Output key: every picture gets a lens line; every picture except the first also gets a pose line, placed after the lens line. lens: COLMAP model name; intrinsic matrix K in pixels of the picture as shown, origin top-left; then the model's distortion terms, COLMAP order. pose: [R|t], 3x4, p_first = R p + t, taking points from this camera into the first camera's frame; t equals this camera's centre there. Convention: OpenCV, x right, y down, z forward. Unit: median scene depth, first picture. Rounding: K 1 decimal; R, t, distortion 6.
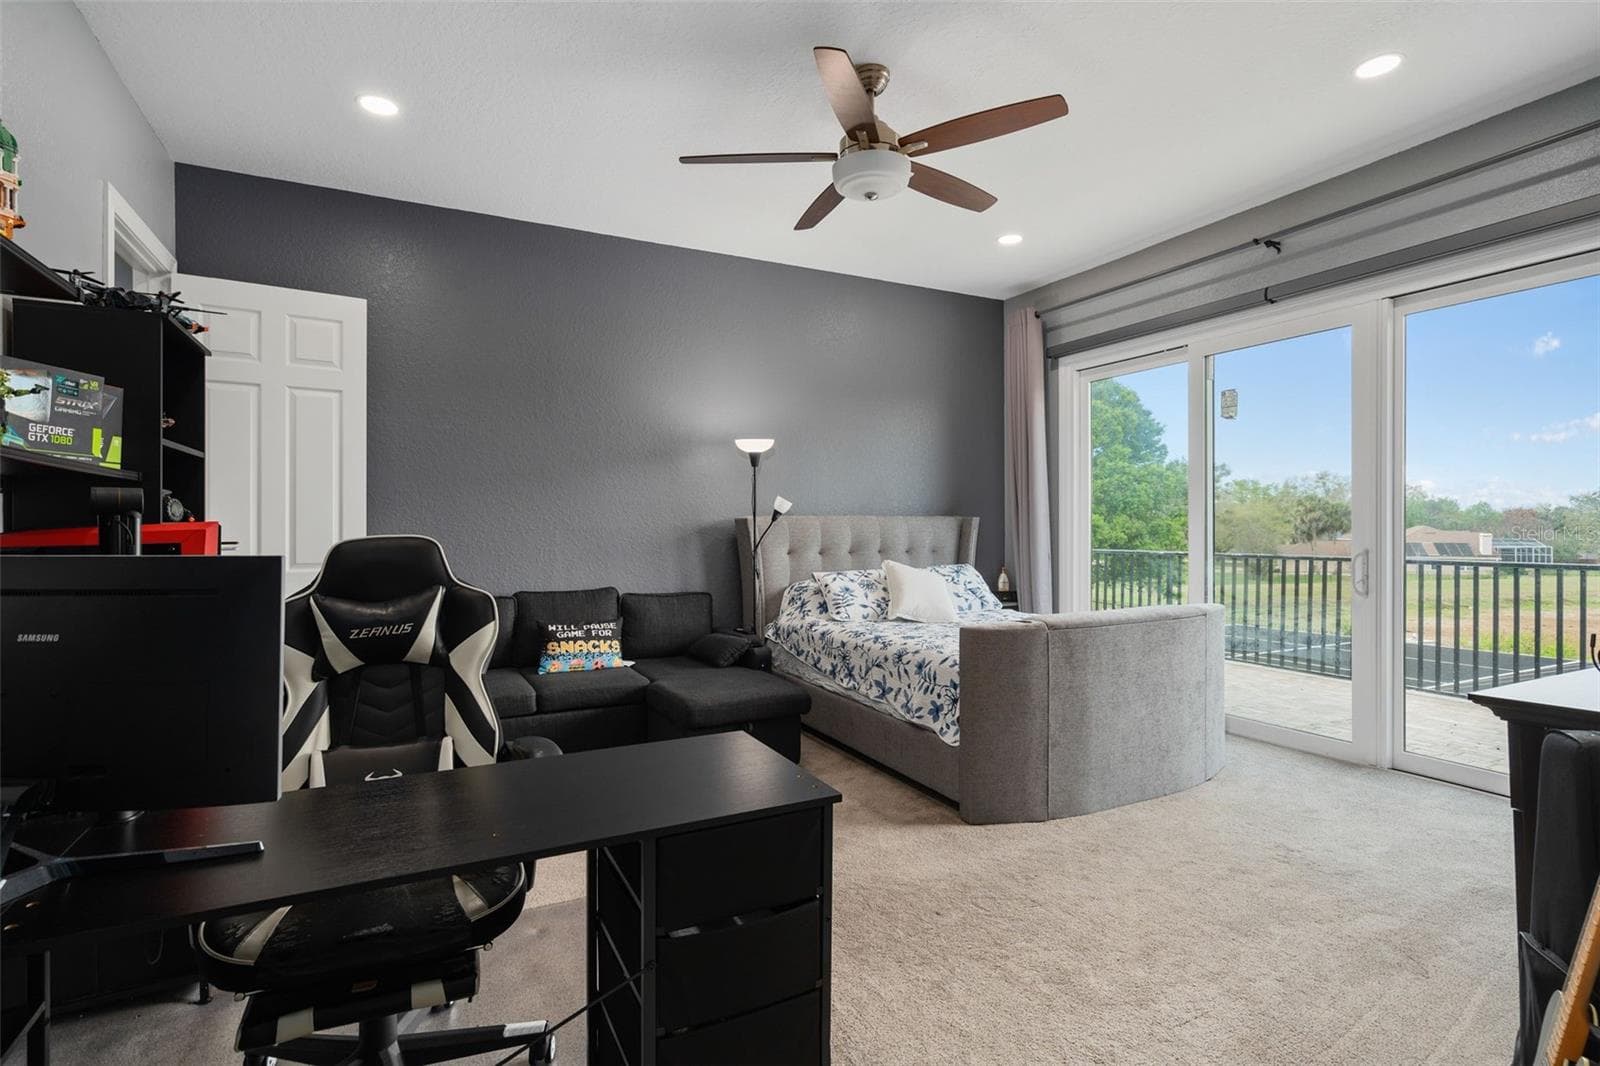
lens RADIAL K [[783.5, 0, 804.2], [0, 783.5, 527.5], [0, 0, 1]] dist [0.003344, 0.002075]
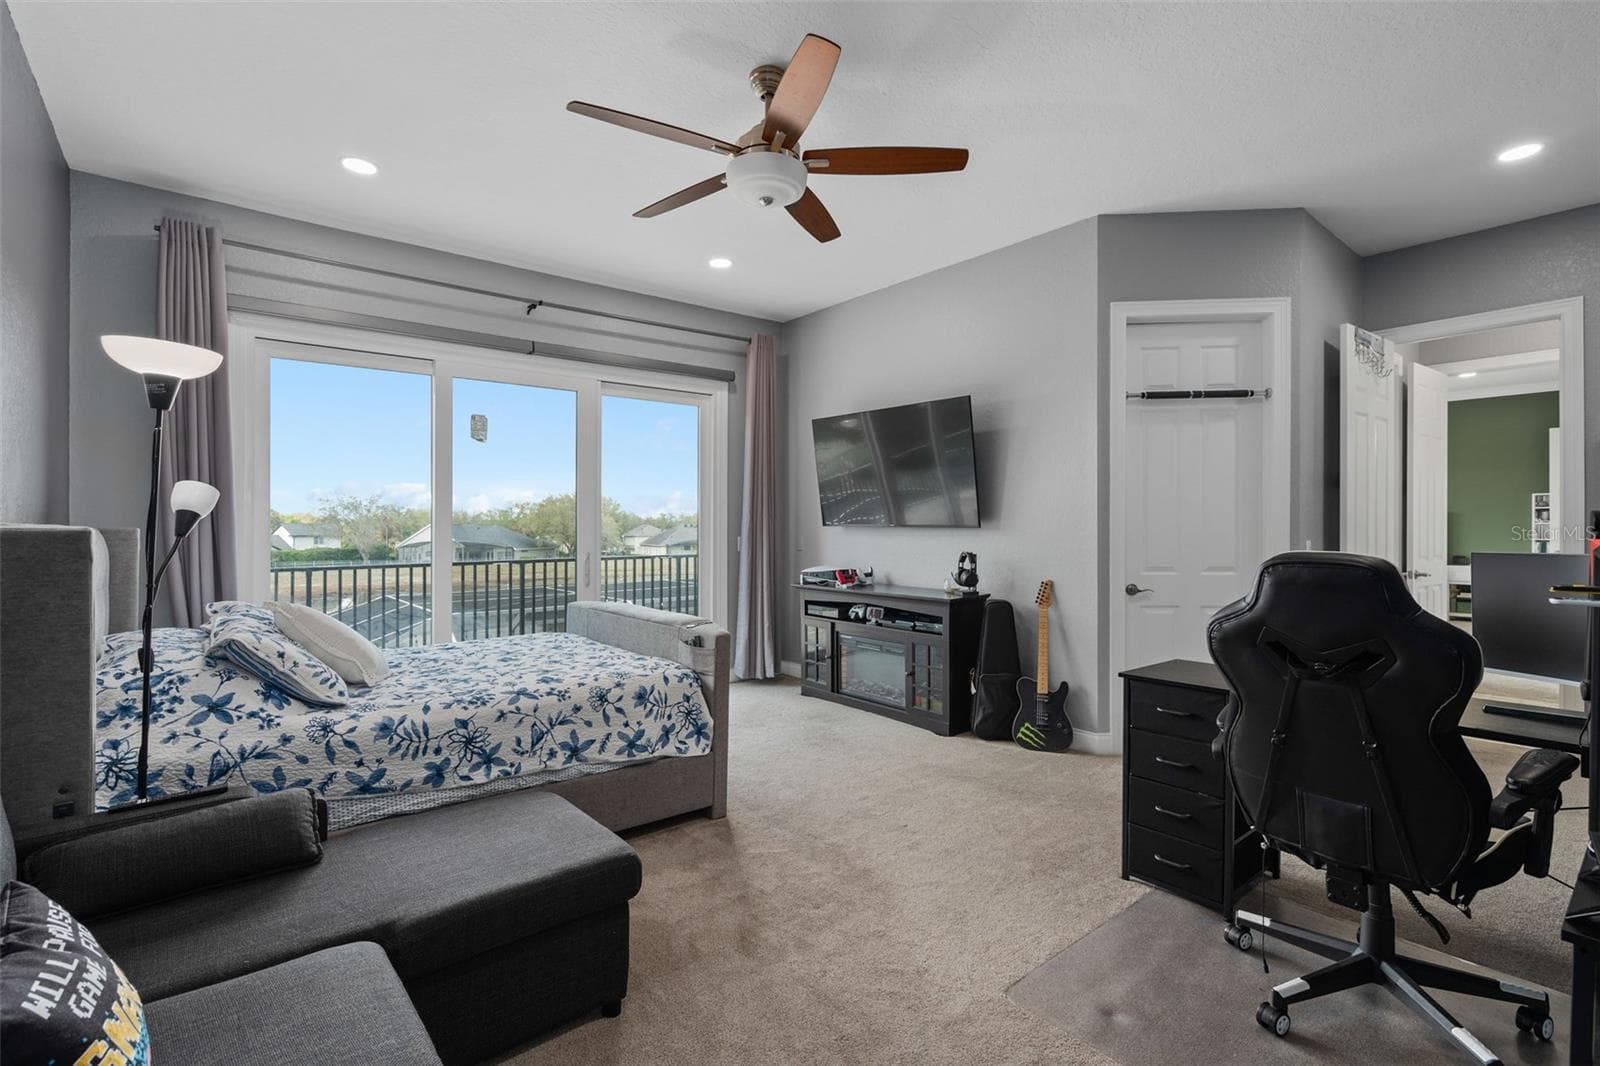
lens RADIAL K [[747.3, 0, 793.2], [0, 747.3, 528.0], [0, 0, 1]] dist [0.000886, 0.000393]
pose [[-0.209668, 0.008671, 0.977734, -0.637294], [0.013574, 0.999890, -0.005957, -0.006215], [-0.977678, 0.012023, -0.209763, 0.884480]]
